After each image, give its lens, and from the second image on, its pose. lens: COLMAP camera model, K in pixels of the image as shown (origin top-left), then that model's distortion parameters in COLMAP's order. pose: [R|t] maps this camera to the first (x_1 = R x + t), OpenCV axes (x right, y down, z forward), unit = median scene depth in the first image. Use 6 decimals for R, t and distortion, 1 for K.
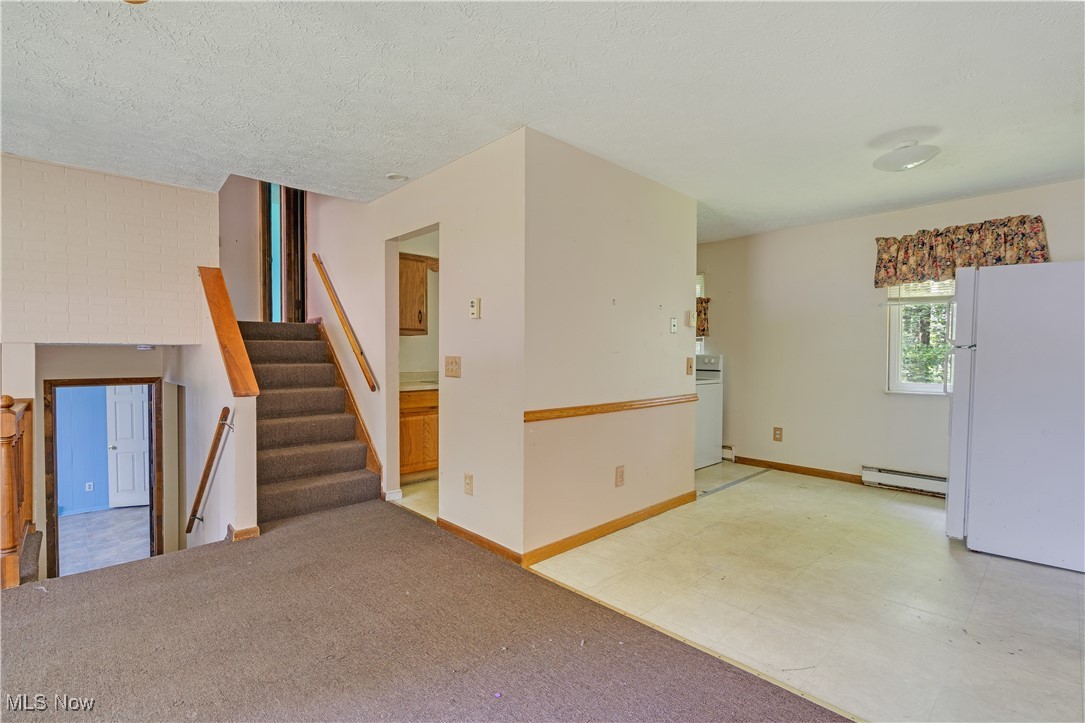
lens RADIAL K [[502.5, 0, 540.7], [0, 502.5, 363.7], [0, 0, 1]] dist [-0.005615, 0.001809]
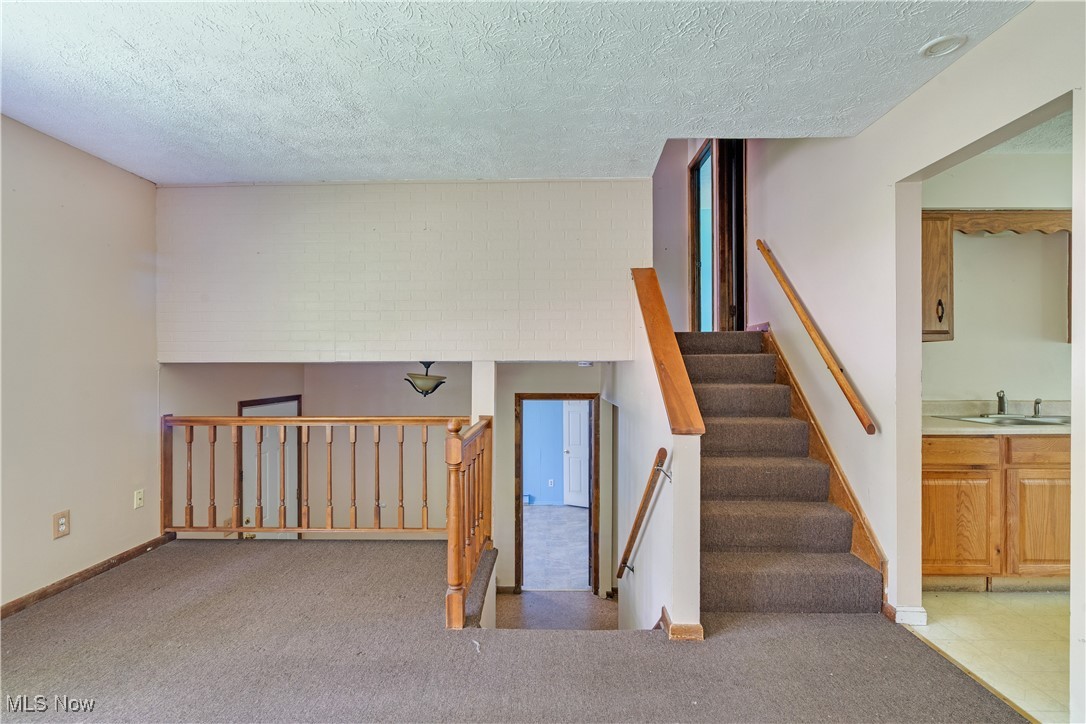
lens RADIAL K [[503.0, 0, 541.0], [0, 503.0, 364.1], [0, 0, 1]] dist [-0.005615, 0.001809]
pose [[0.713655, -0.005905, -0.700473, -0.179227], [-0.012052, 0.999713, -0.020707, -0.012024], [0.700394, 0.023220, 0.713379, 0.263106]]
